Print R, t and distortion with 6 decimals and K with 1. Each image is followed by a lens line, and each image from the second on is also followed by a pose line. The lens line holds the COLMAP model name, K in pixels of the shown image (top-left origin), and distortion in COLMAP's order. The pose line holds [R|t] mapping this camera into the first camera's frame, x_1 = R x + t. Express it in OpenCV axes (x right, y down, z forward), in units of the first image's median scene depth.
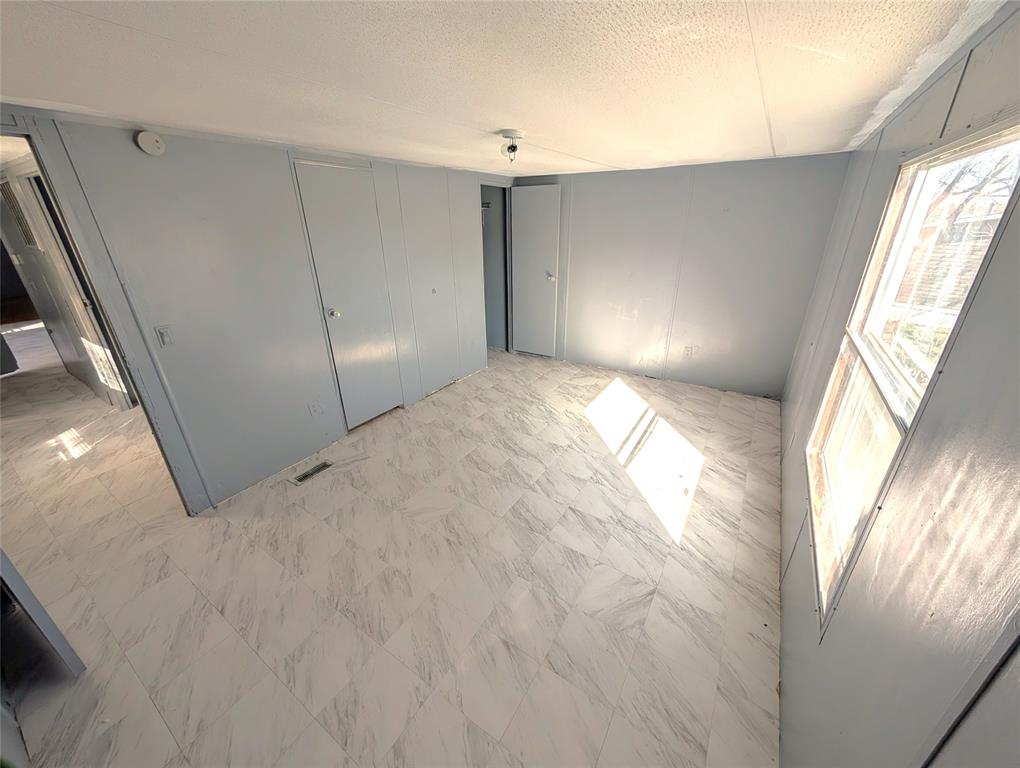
lens RADIAL K [[386.3, 0, 513.0], [0, 386.3, 383.8], [0, 0, 1]] dist [0.001061, 0.000098]
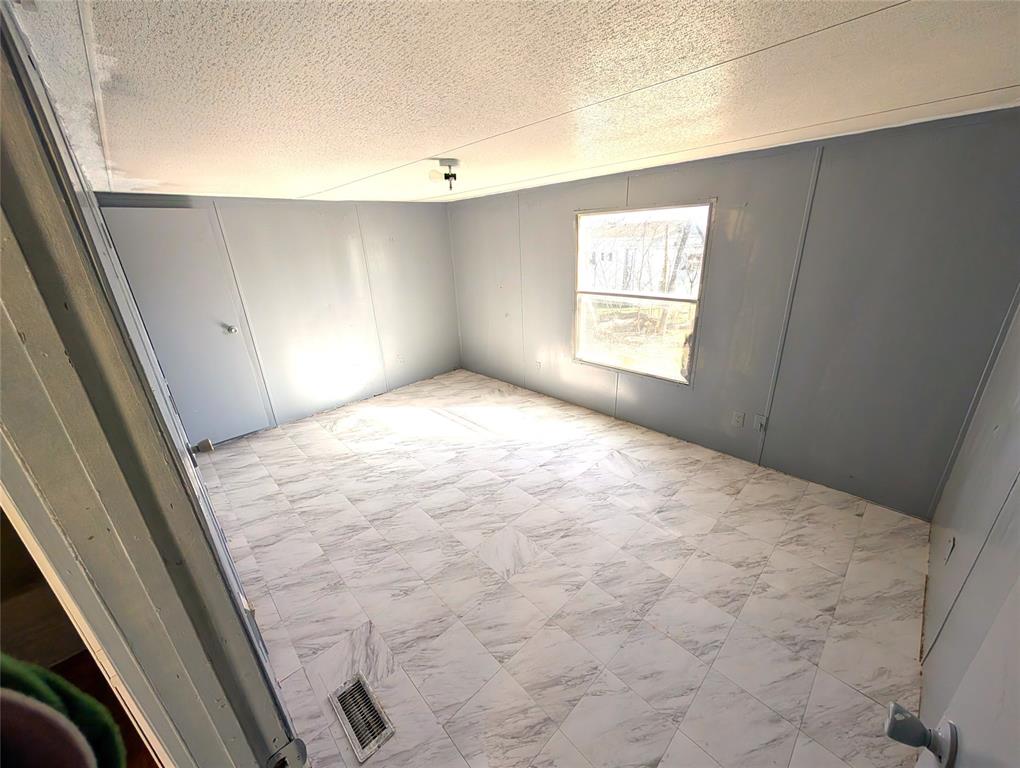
lens RADIAL K [[386.3, 0, 513.6], [0, 386.3, 382.1], [0, 0, 1]] dist [0.001061, 0.000098]
pose [[0.229494, -0.338314, 0.912620, -0.870428], [0.418702, 0.880768, 0.221217, -0.218270], [-0.878647, 0.331348, 0.343784, 0.528609]]
